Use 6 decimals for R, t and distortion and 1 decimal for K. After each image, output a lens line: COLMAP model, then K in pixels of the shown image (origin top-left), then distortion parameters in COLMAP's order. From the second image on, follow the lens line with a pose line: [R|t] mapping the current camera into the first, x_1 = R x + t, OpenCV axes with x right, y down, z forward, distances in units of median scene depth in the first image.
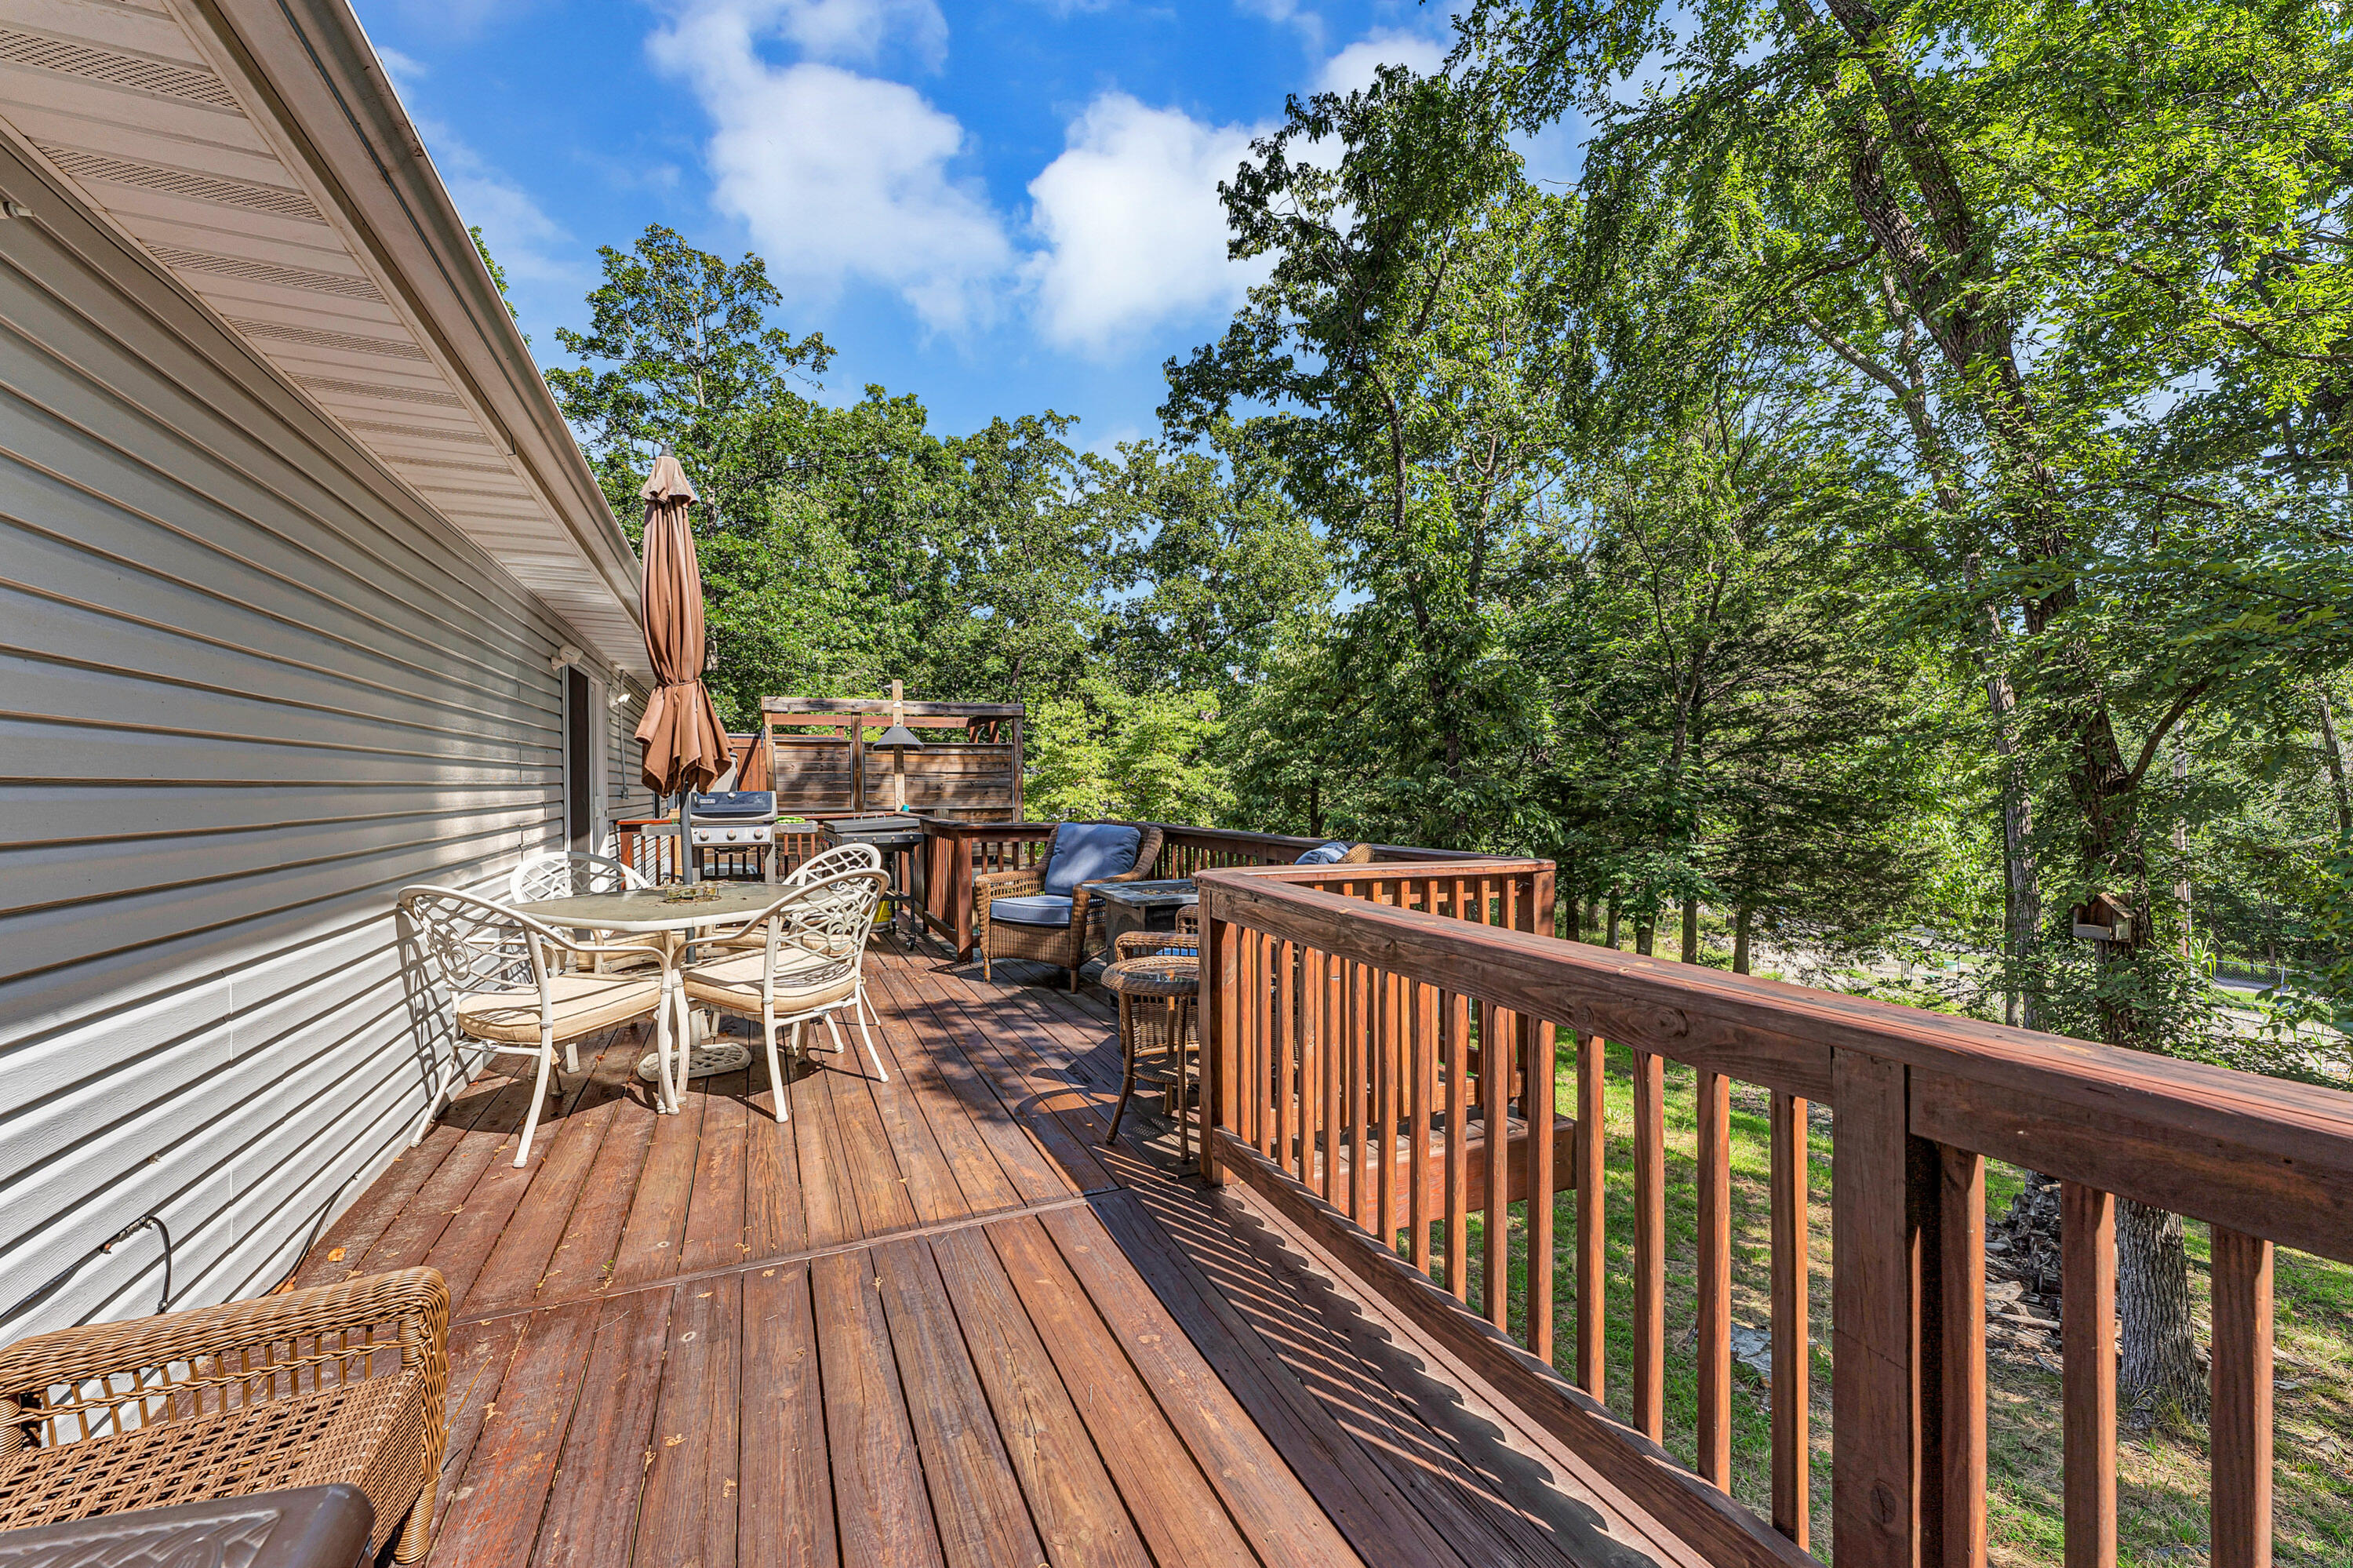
lens RADIAL K [[919.1, 0, 1176.5], [0, 919.1, 784.0], [0, 0, 1]] dist [0.000354, -0.000021]
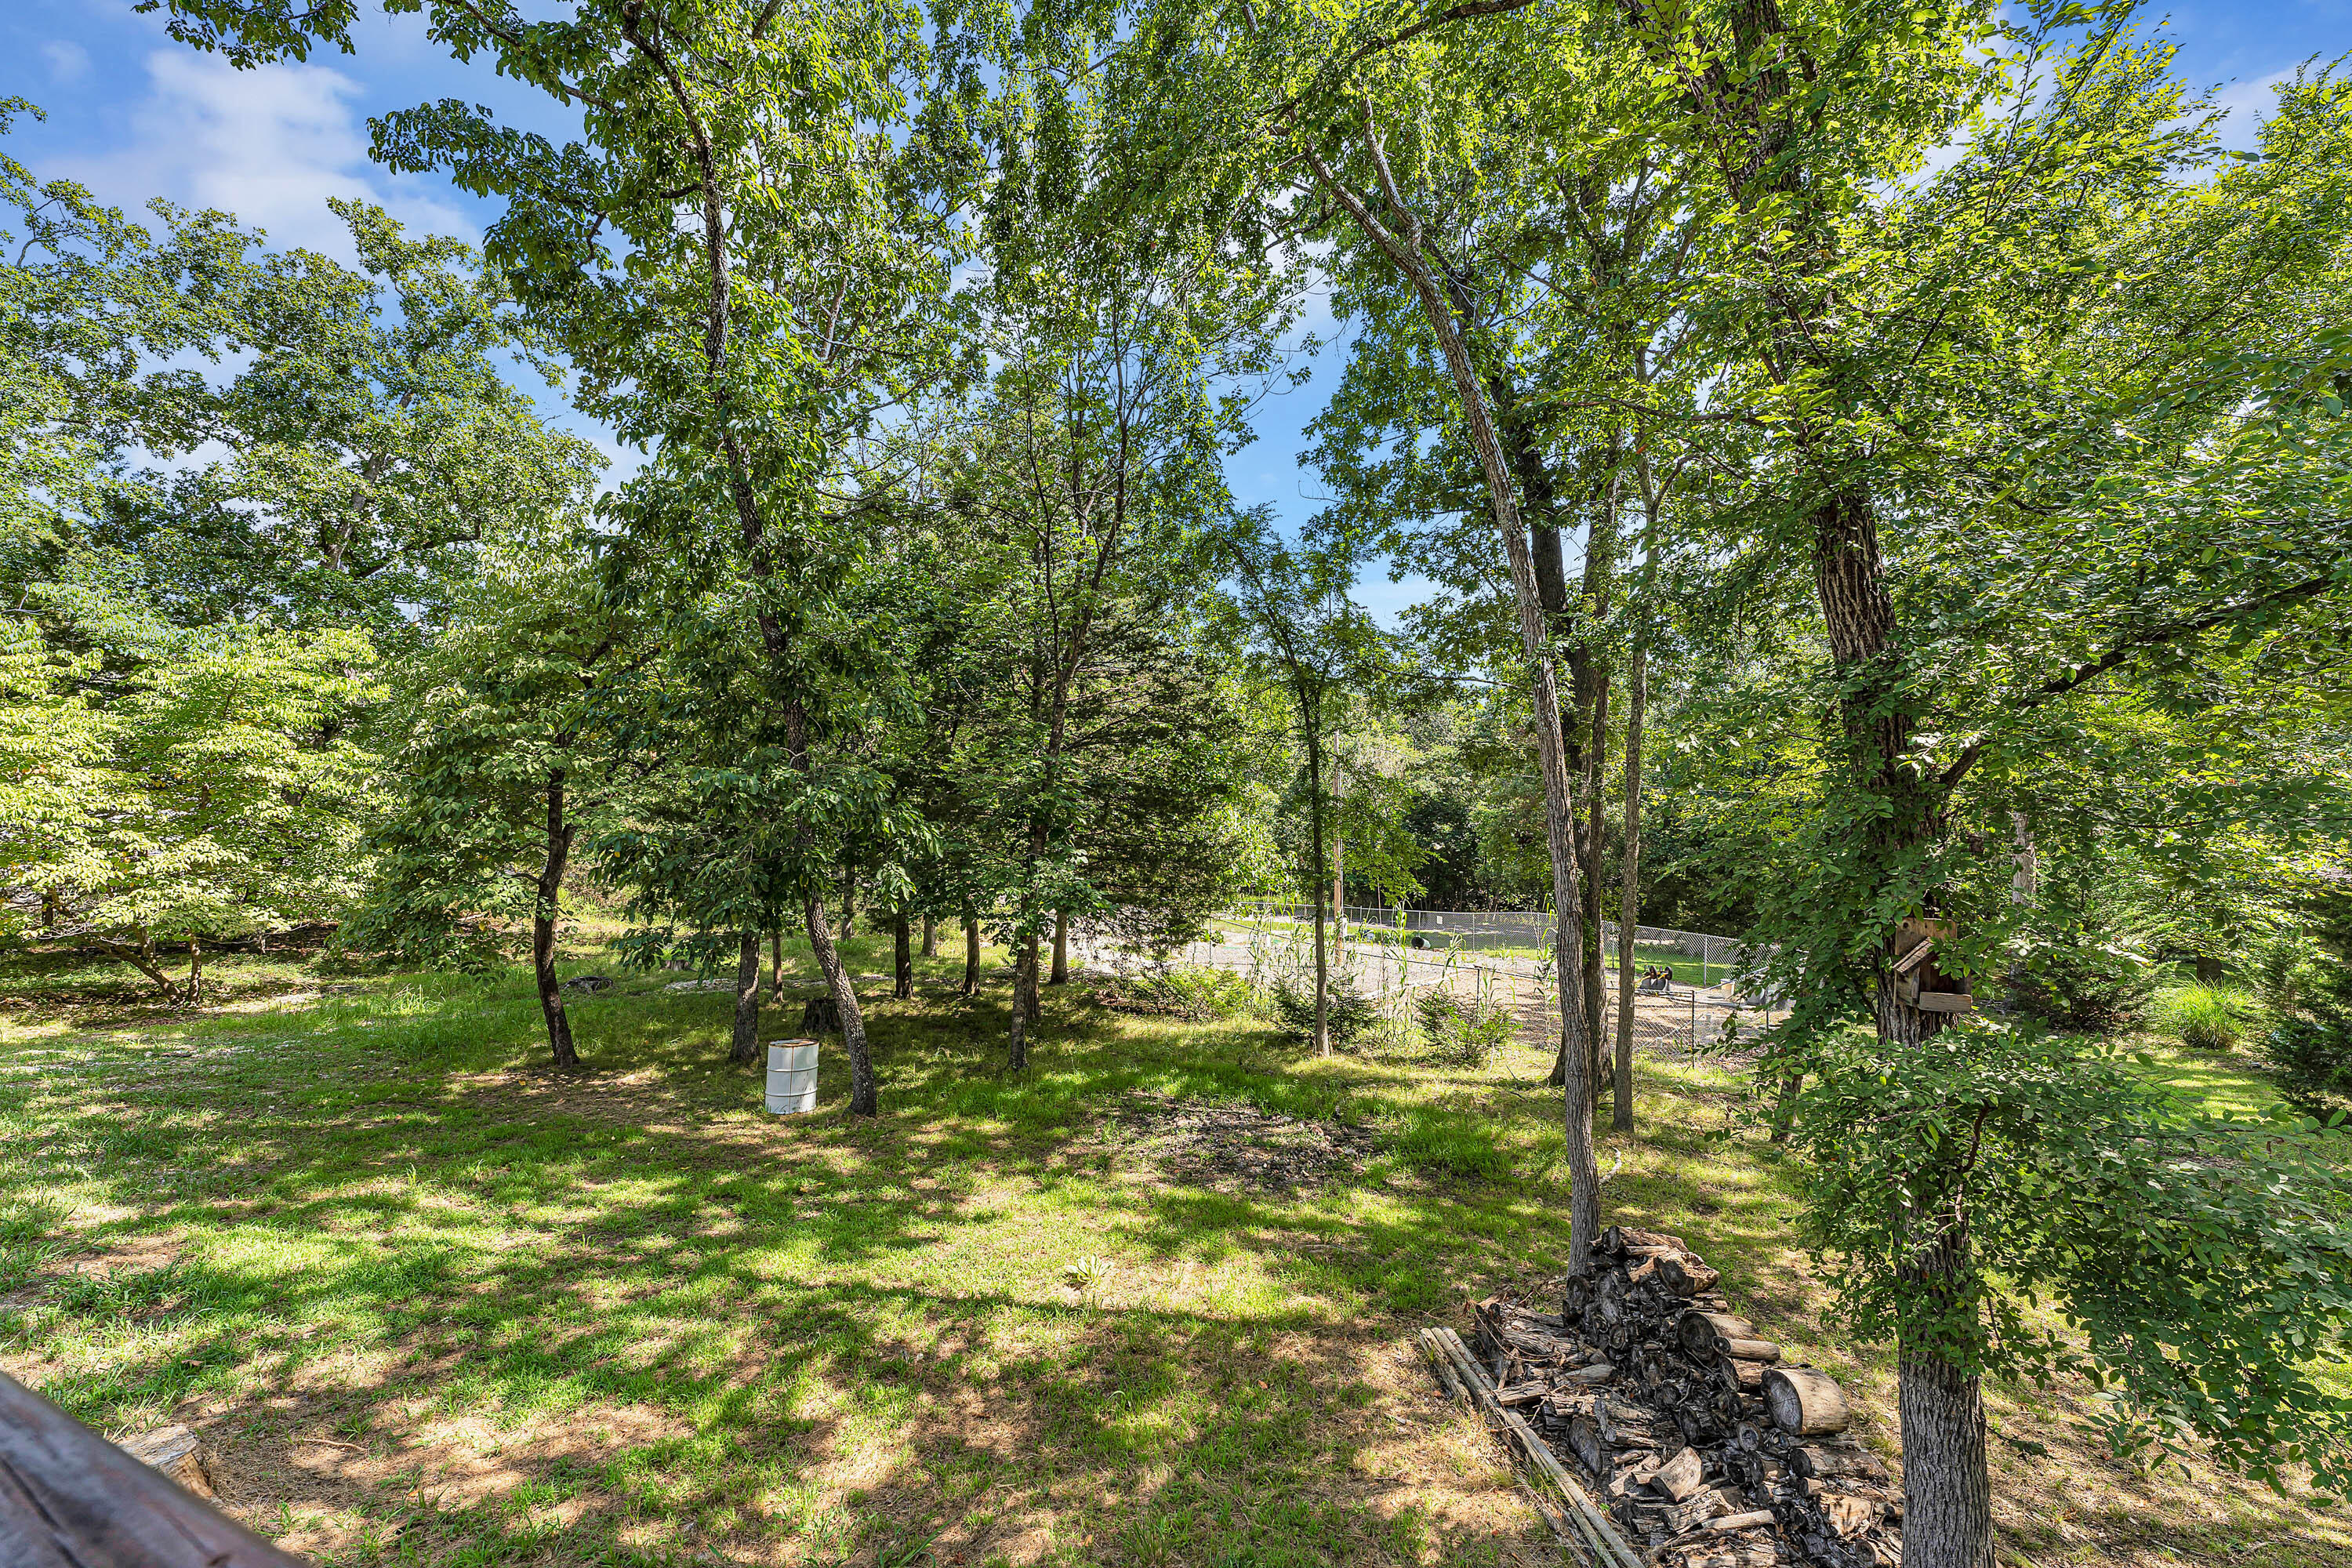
lens RADIAL K [[931.5, 0, 1157.1], [0, 931.5, 790.0], [0, 0, 1]] dist [0.000565, -0.000090]
pose [[0.745574, -0.008136, 0.666373, 0.020375], [-0.000517, 0.999918, 0.012787, -0.000182], [-0.666423, -0.009878, 0.745509, 0.162370]]
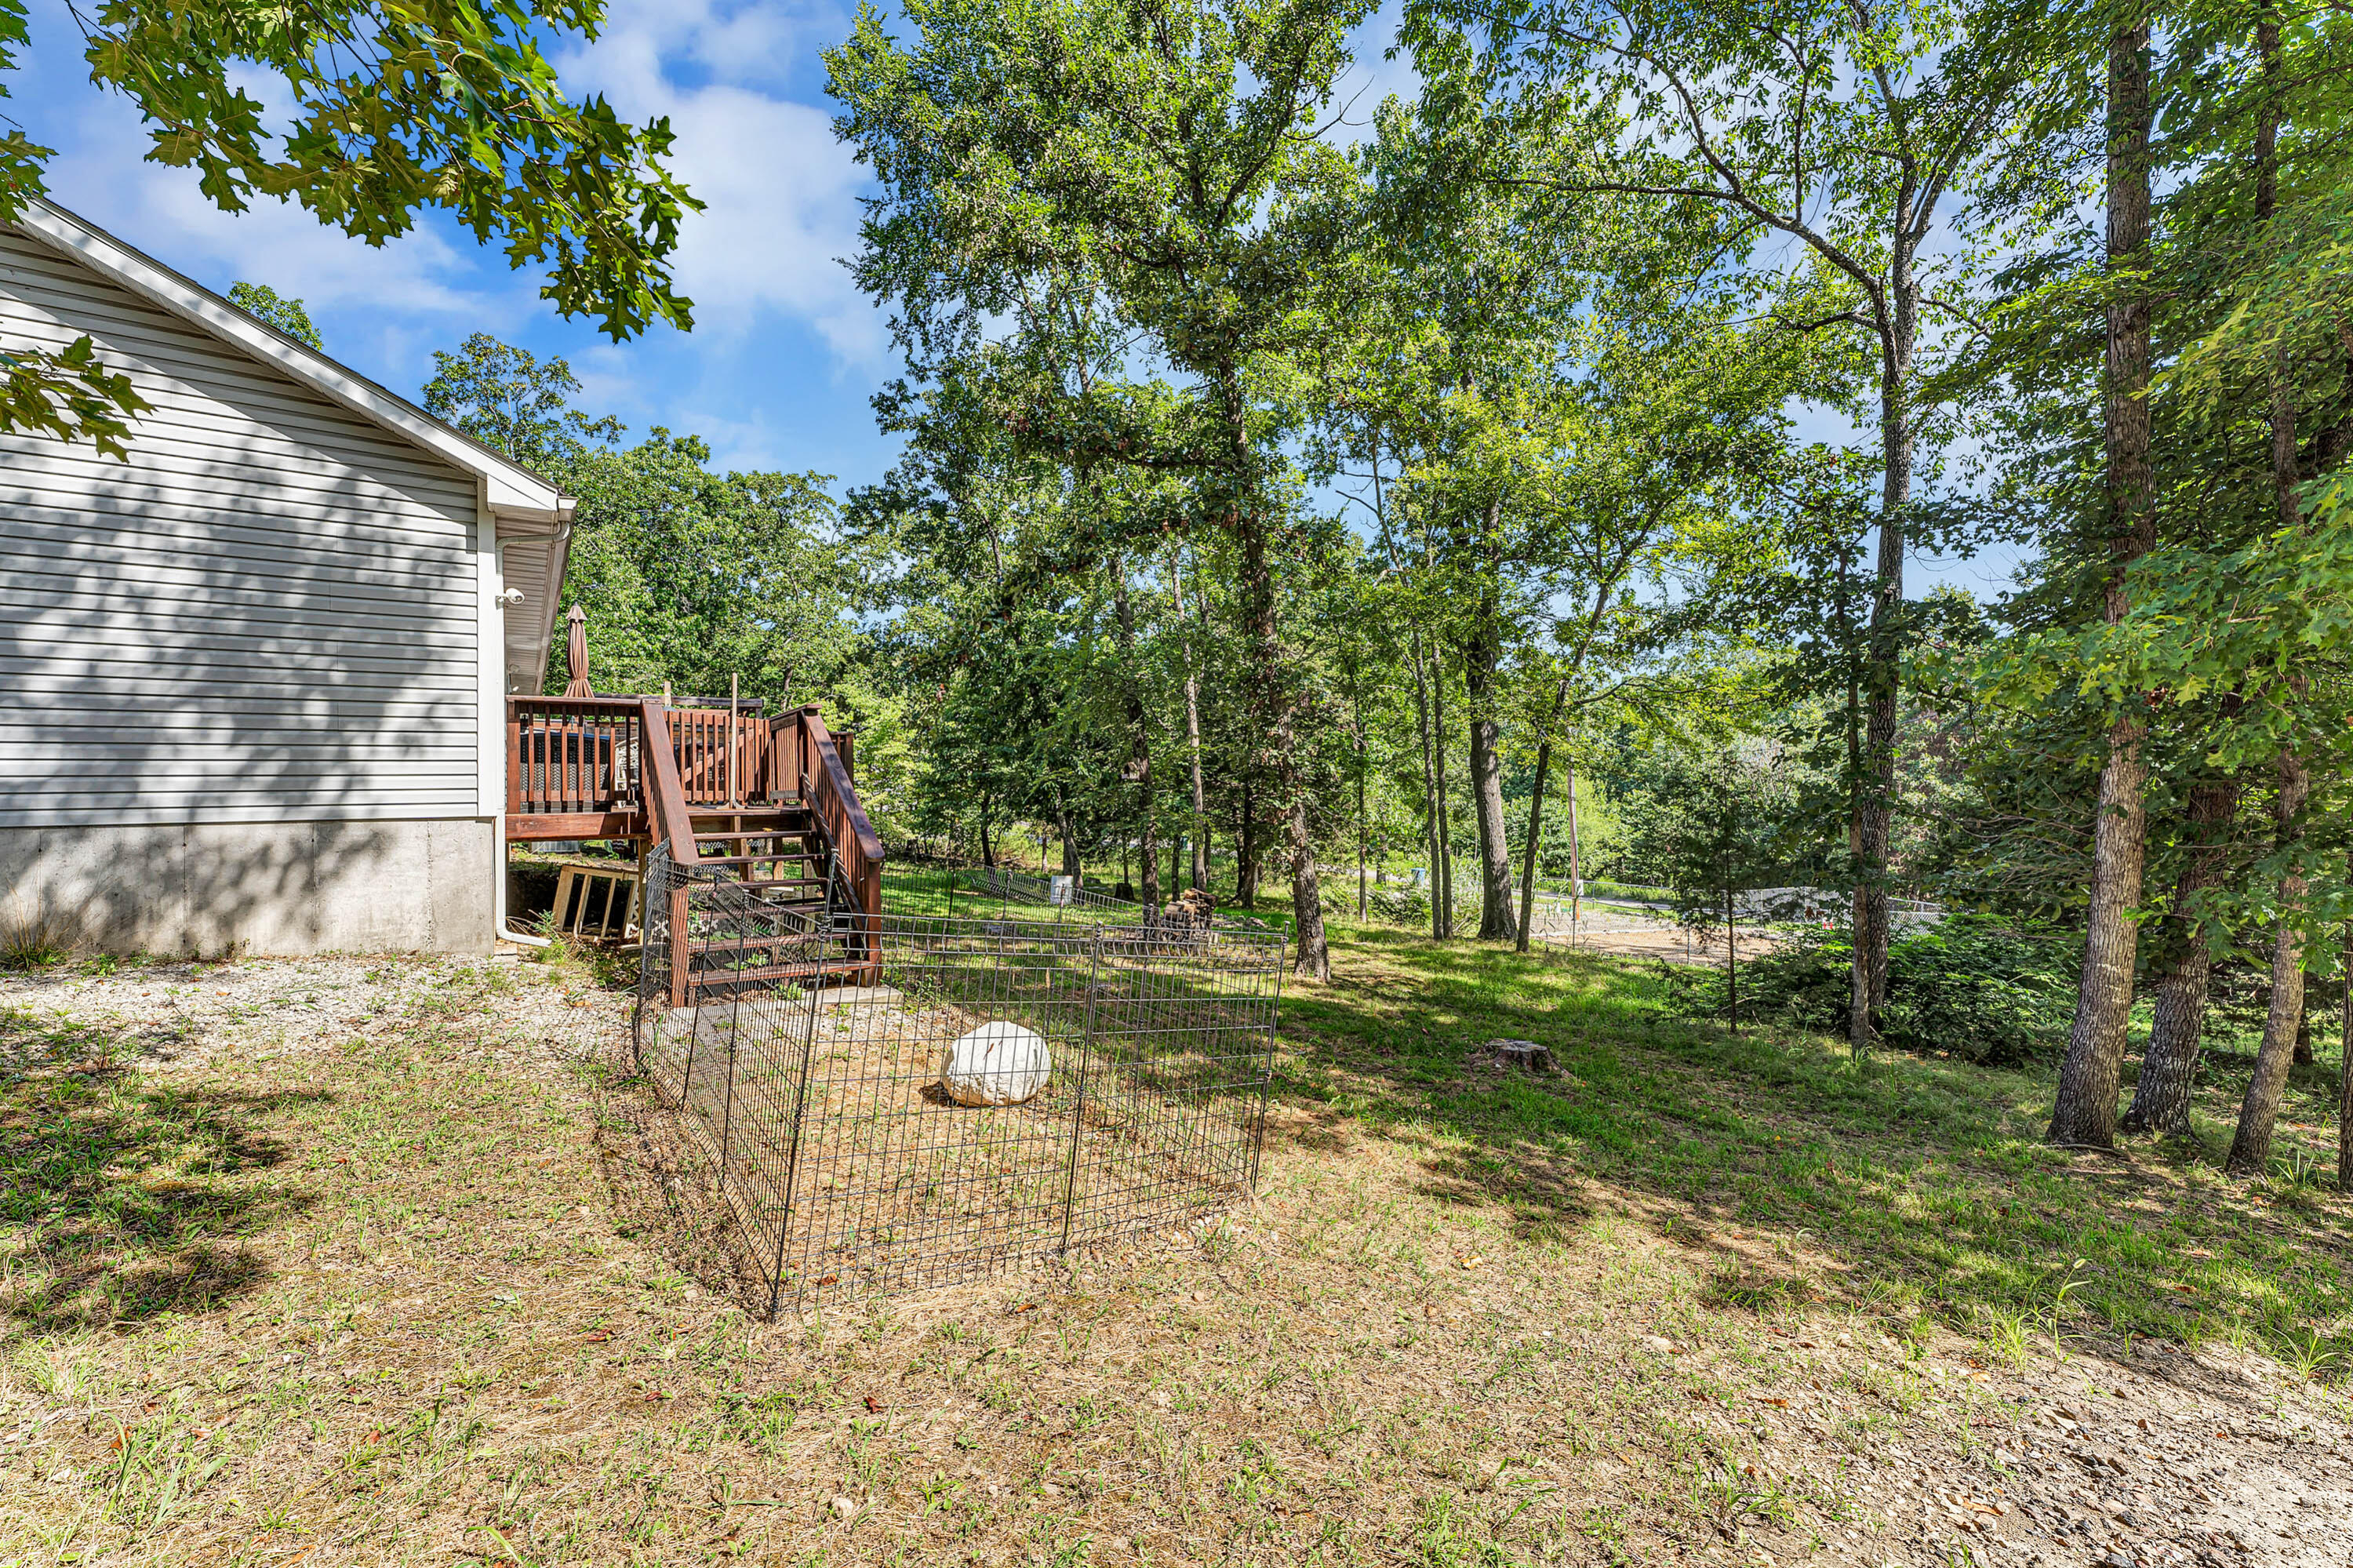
lens RADIAL K [[931.9, 0, 1157.6], [0, 931.9, 790.0], [0, 0, 1]] dist [0.000565, -0.000090]
pose [[0.985448, -0.006627, 0.169847, 0.118882], [0.008147, 0.999933, -0.008256, 0.047095], [-0.169781, 0.009520, 0.985436, -0.353033]]
